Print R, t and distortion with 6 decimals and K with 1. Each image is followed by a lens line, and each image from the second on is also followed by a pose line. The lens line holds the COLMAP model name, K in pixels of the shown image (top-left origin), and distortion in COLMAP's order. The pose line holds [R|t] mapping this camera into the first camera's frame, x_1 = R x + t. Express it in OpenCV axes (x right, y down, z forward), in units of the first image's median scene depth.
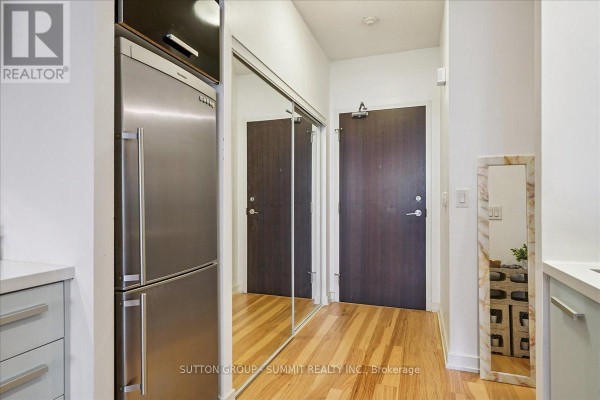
lens RADIAL K [[305.6, 0, 300.8], [0, 305.6, 202.9], [0, 0, 1]] dist [-0.005359, 0.000027]
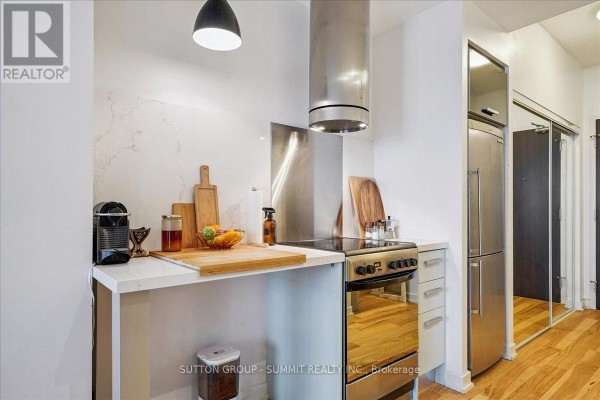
lens RADIAL K [[339.4, 0, 301.0], [0, 339.4, 206.8], [0, 0, 1]] dist [-0.005787, -0.003042]
pose [[0.861956, -0.001284, -0.506982, -0.184526], [-0.002621, 0.999972, -0.006989, 0.001520], [0.506977, 0.007353, 0.861928, -0.548524]]
